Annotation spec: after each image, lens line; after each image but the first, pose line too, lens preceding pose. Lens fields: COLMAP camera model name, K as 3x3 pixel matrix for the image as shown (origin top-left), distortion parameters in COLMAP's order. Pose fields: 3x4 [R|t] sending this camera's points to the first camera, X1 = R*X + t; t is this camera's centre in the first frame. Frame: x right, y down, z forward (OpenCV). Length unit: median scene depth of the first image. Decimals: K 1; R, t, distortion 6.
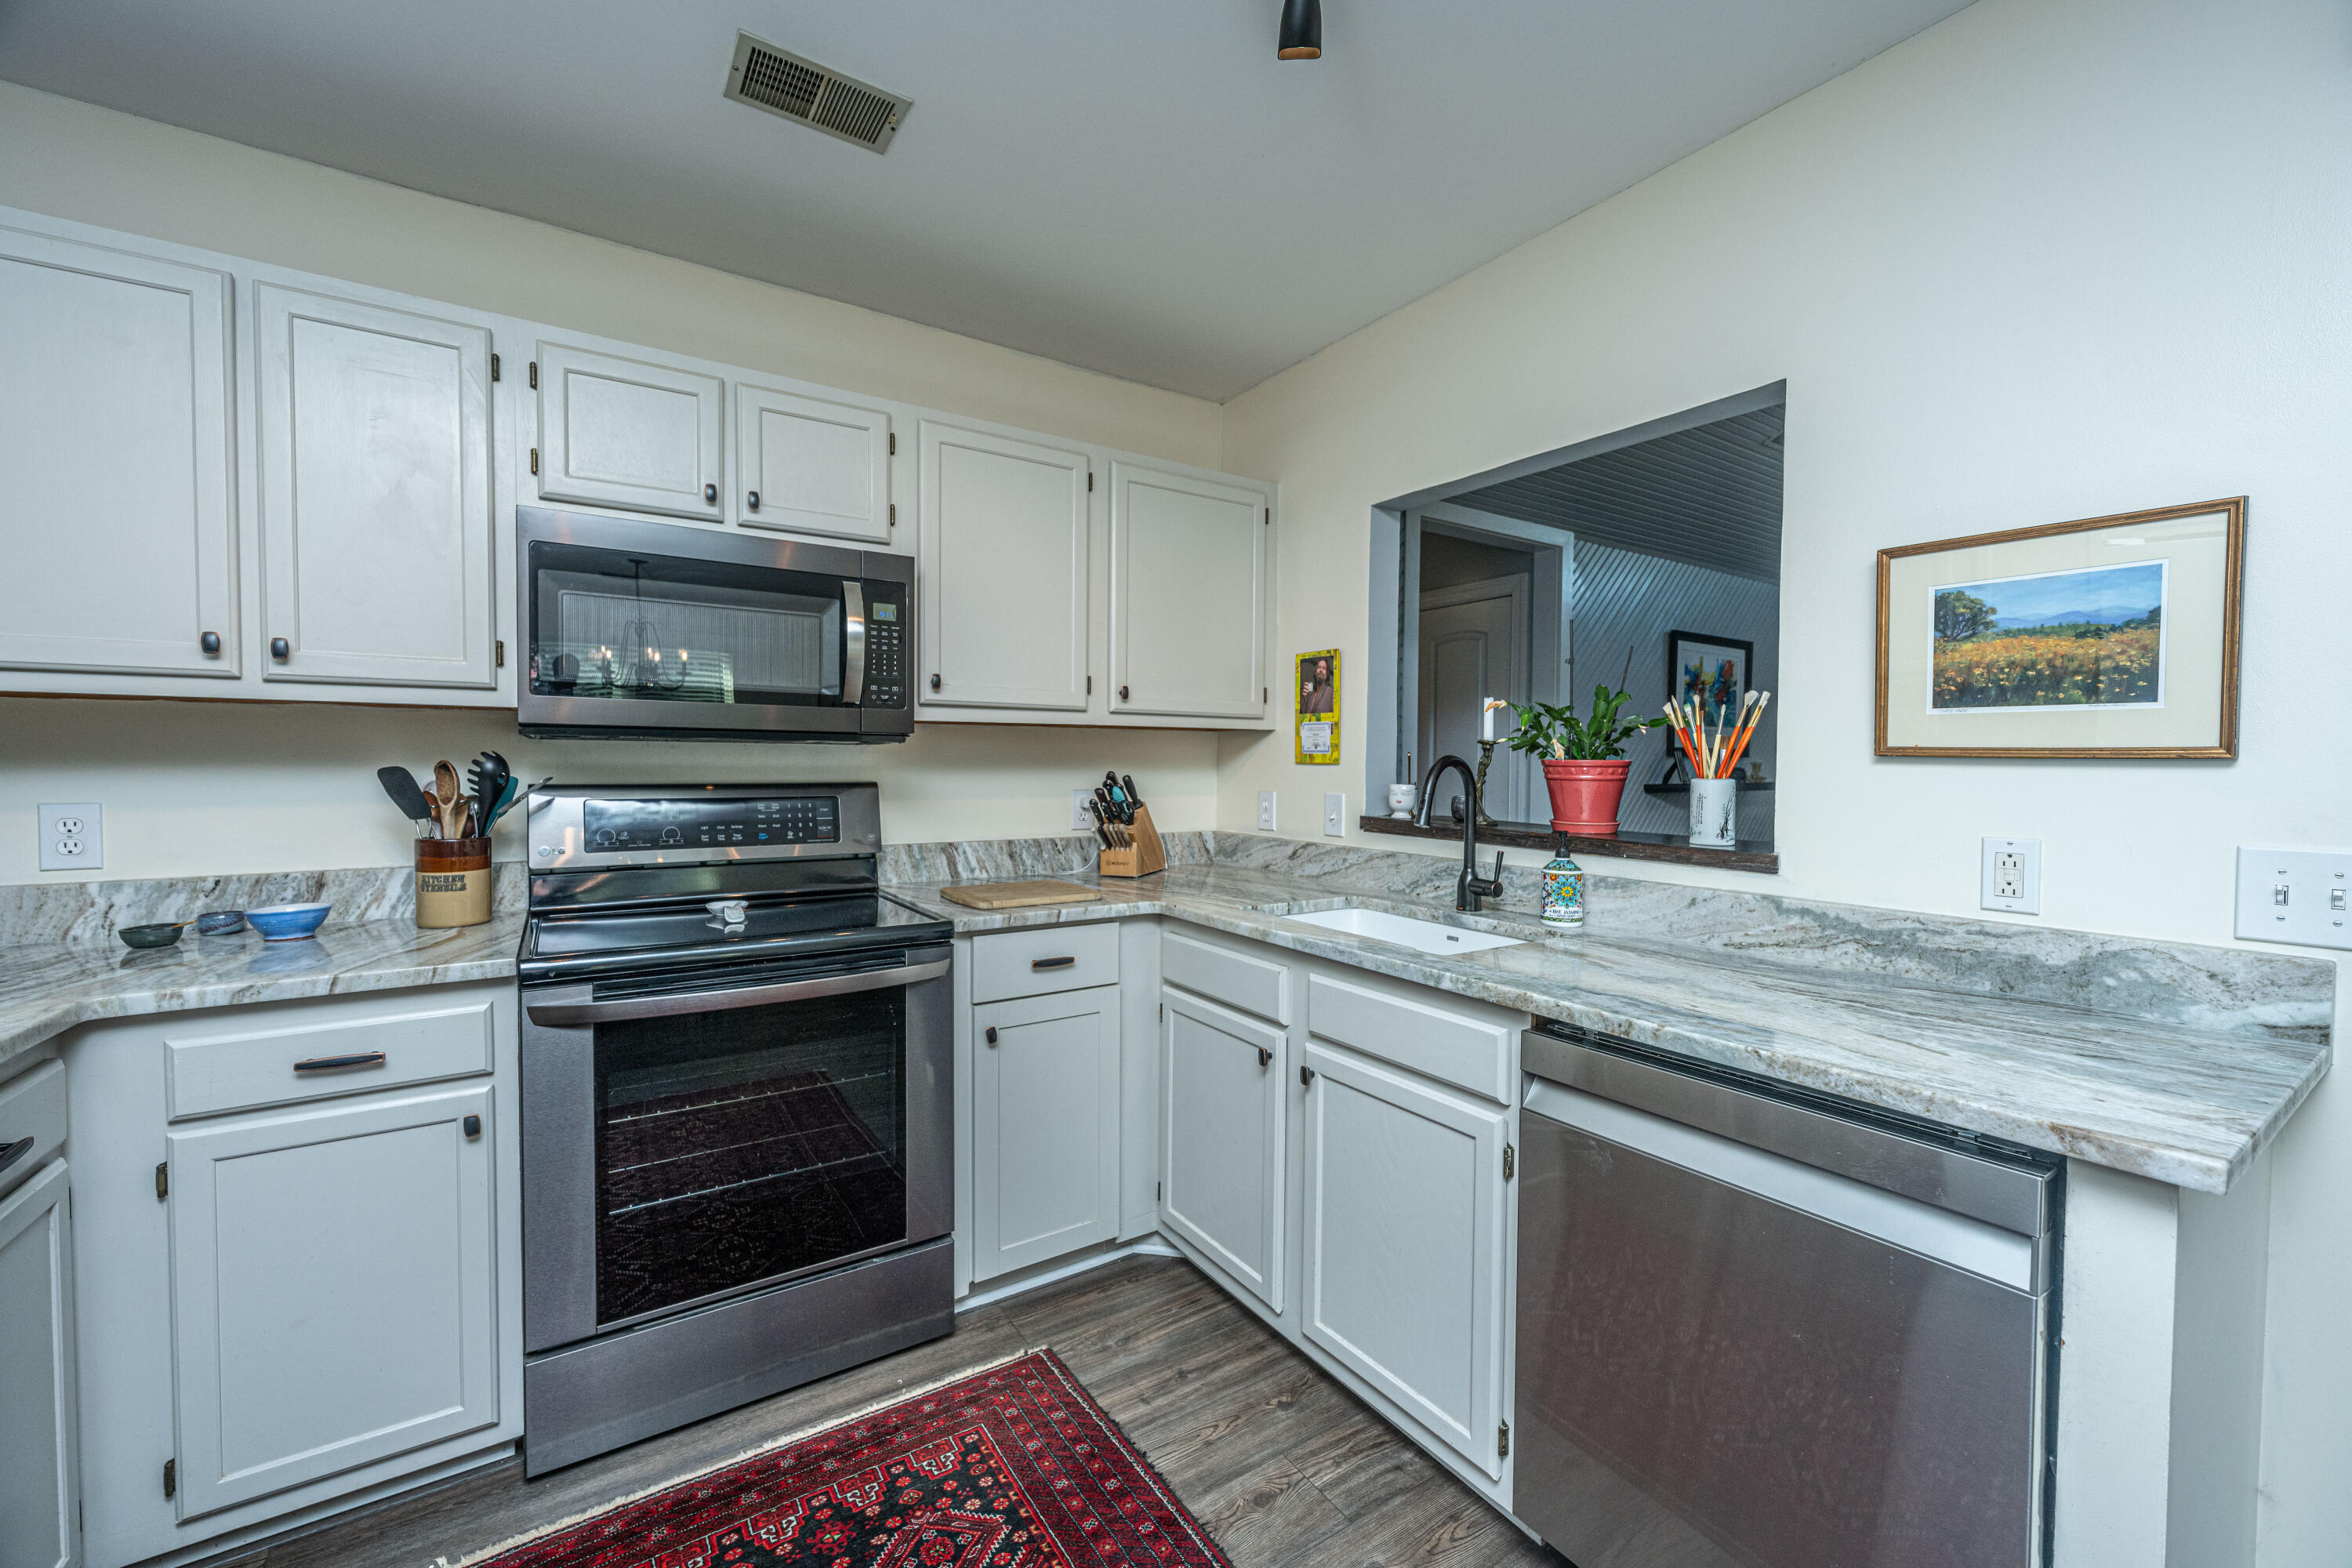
lens RADIAL K [[926.3, 0, 1179.0], [0, 926.3, 785.1], [0, 0, 1]] dist [-0.001914, 0.000607]
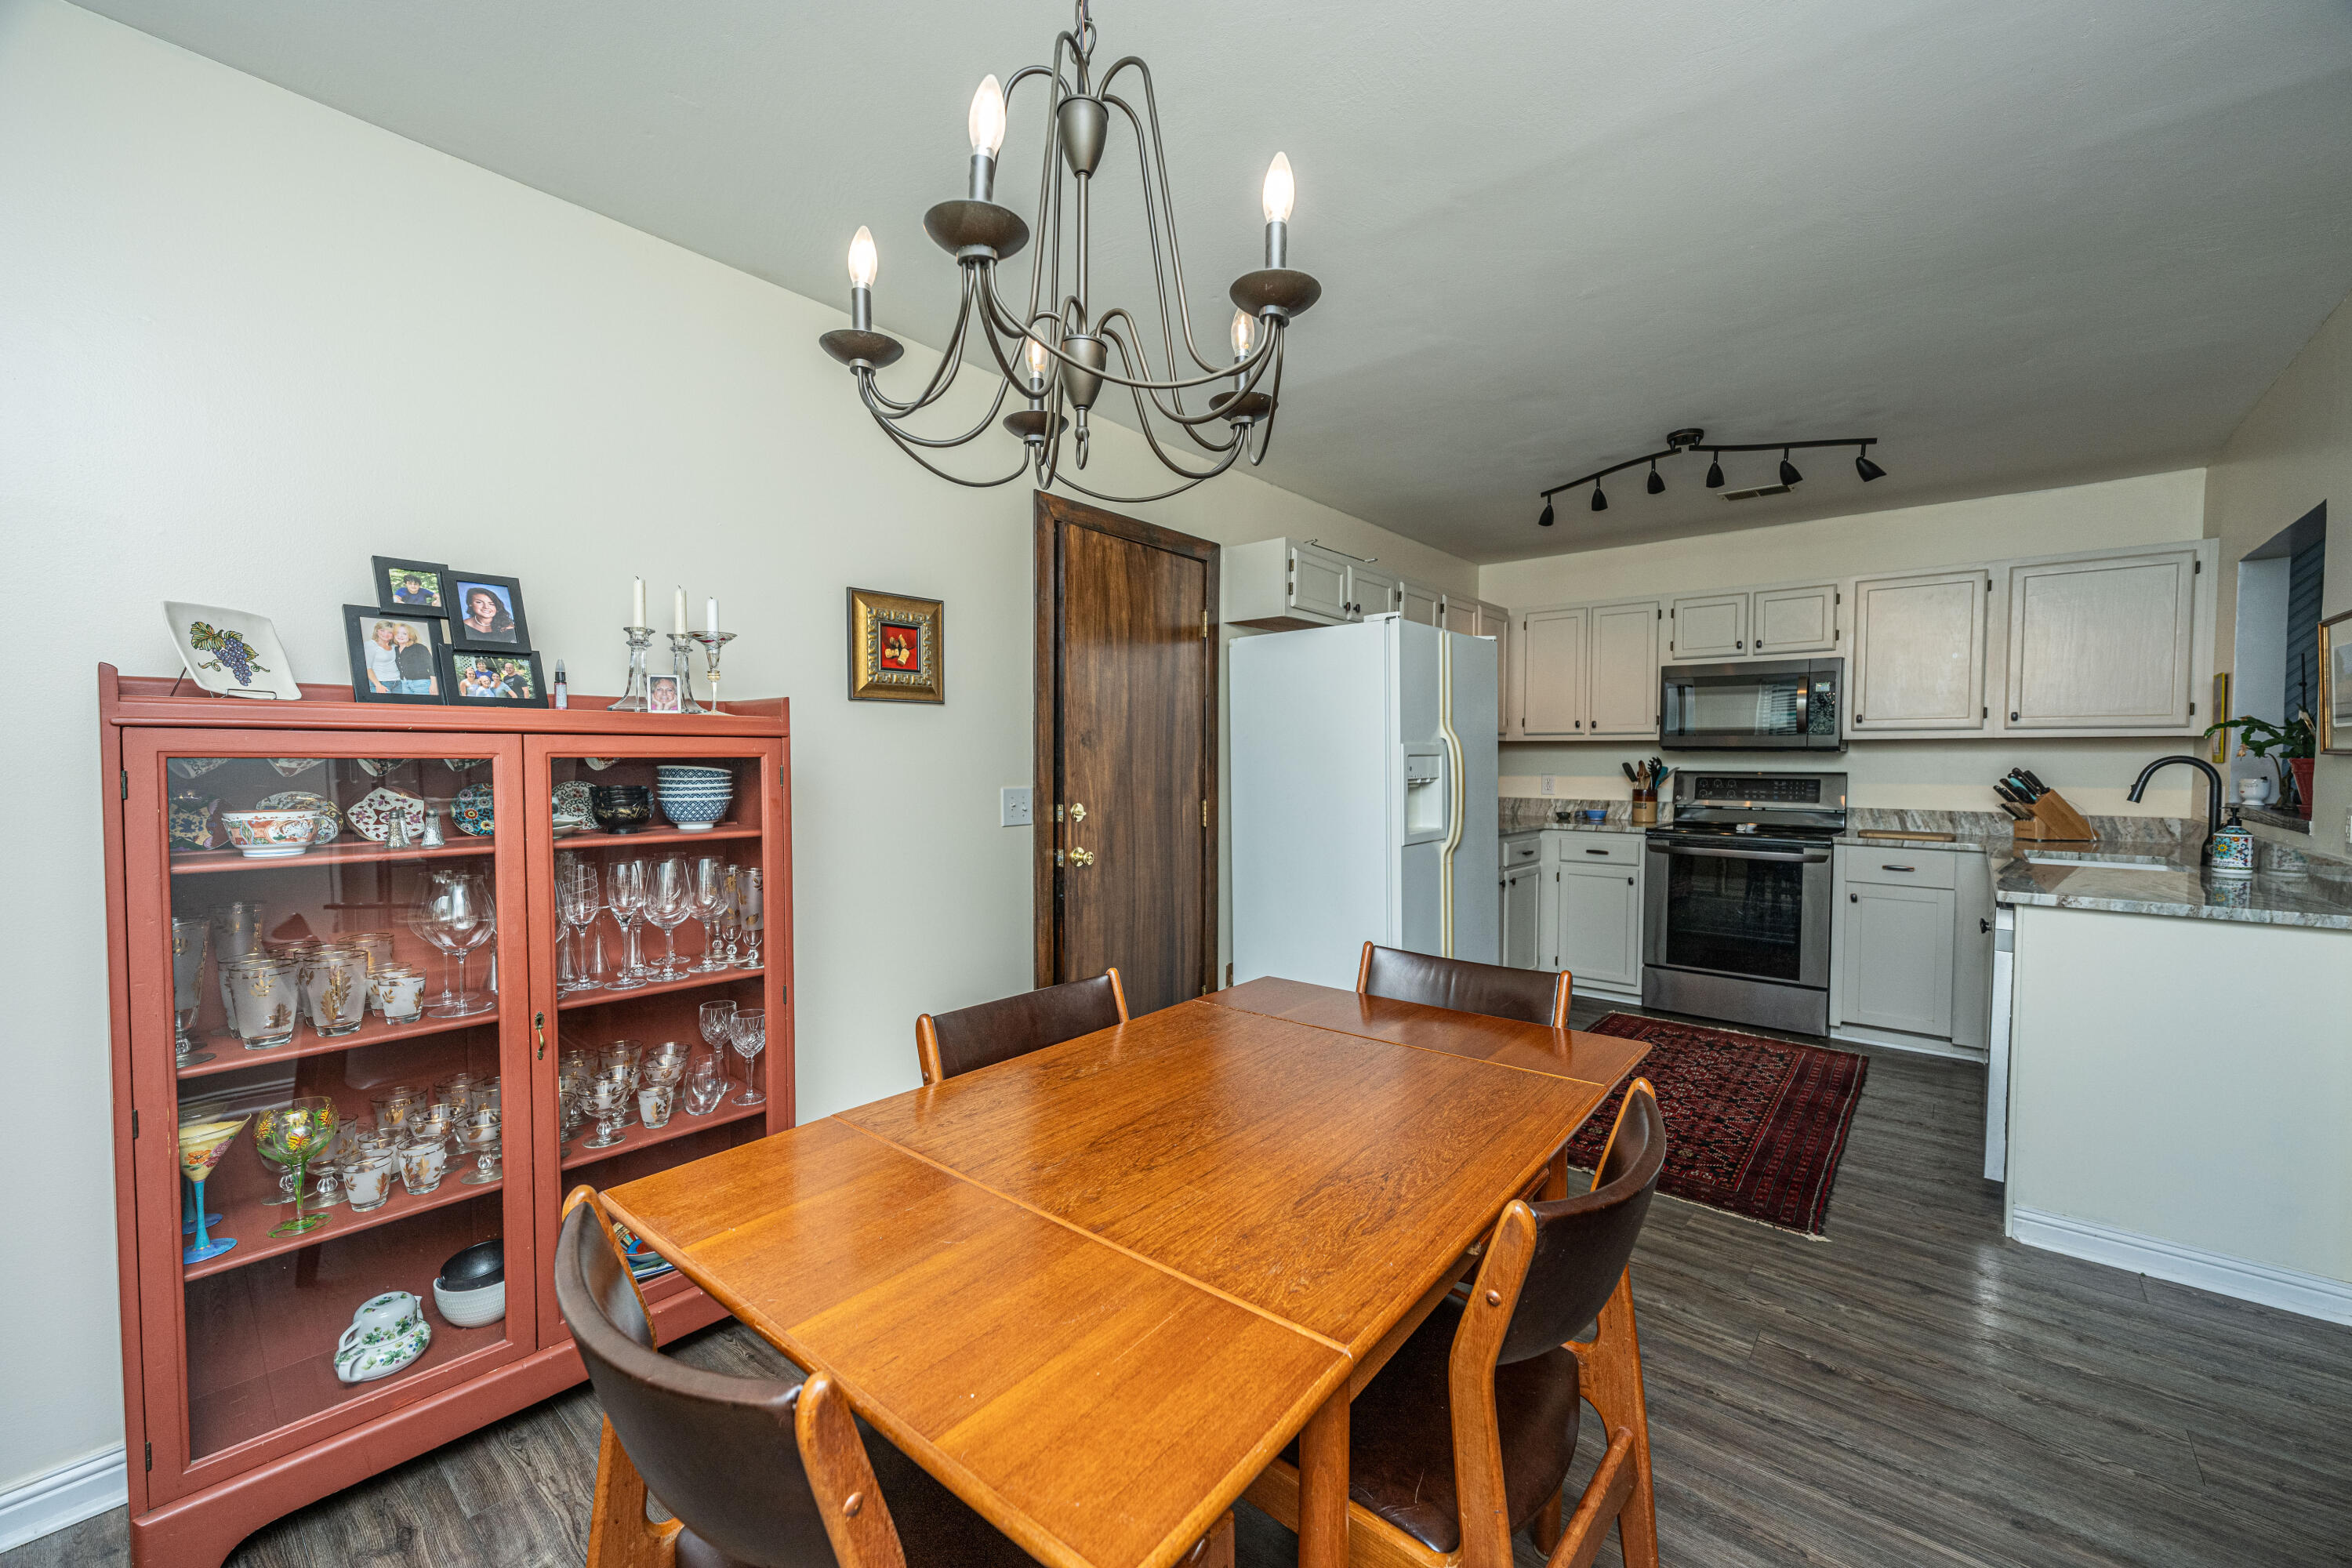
lens RADIAL K [[926.3, 0, 1179.8], [0, 926.3, 787.1], [0, 0, 1]] dist [-0.001914, 0.000607]
pose [[0.278651, 0.024790, -0.960073, 1.393910], [-0.029627, 0.999413, 0.017206, 0.043760], [0.959935, 0.023650, 0.279221, -1.024678]]
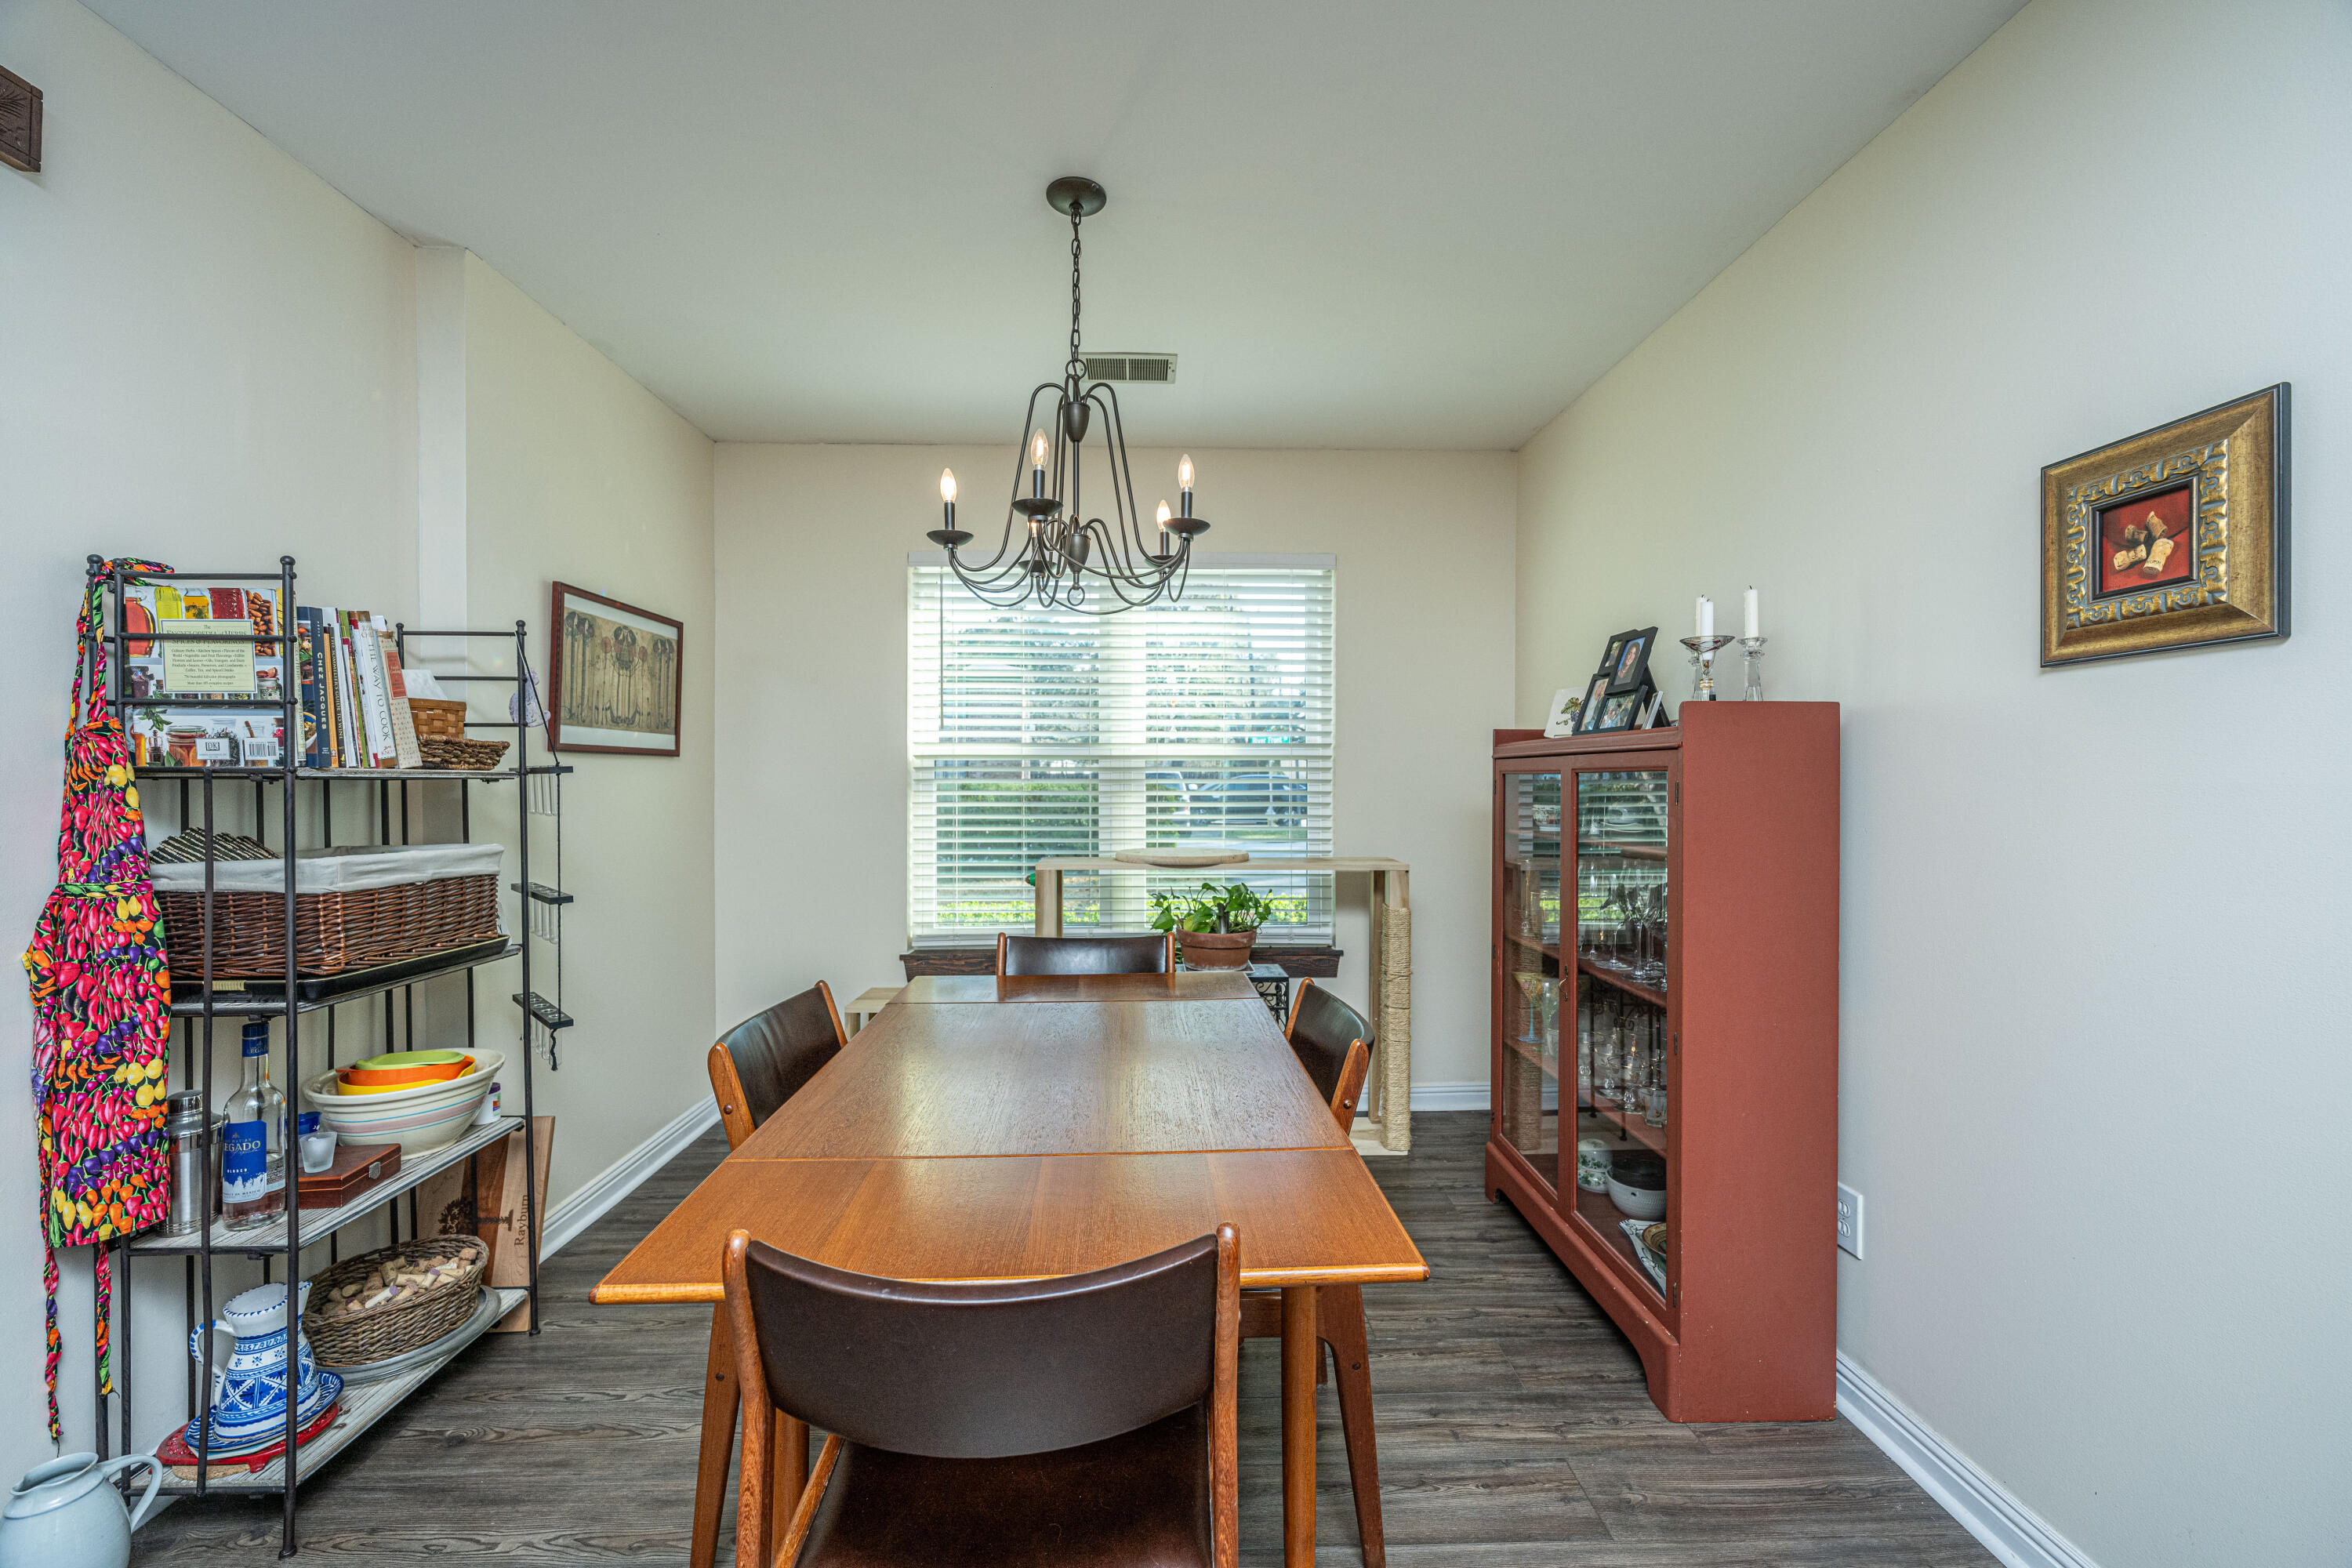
lens RADIAL K [[926.3, 0, 1178.5], [0, 926.3, 780.2], [0, 0, 1]] dist [-0.001914, 0.000607]
pose [[-0.851592, -0.010542, 0.524099, 0.170068], [0.008112, 0.999413, 0.033285, 0.015133], [-0.524142, 0.032597, -0.851007, -0.099811]]
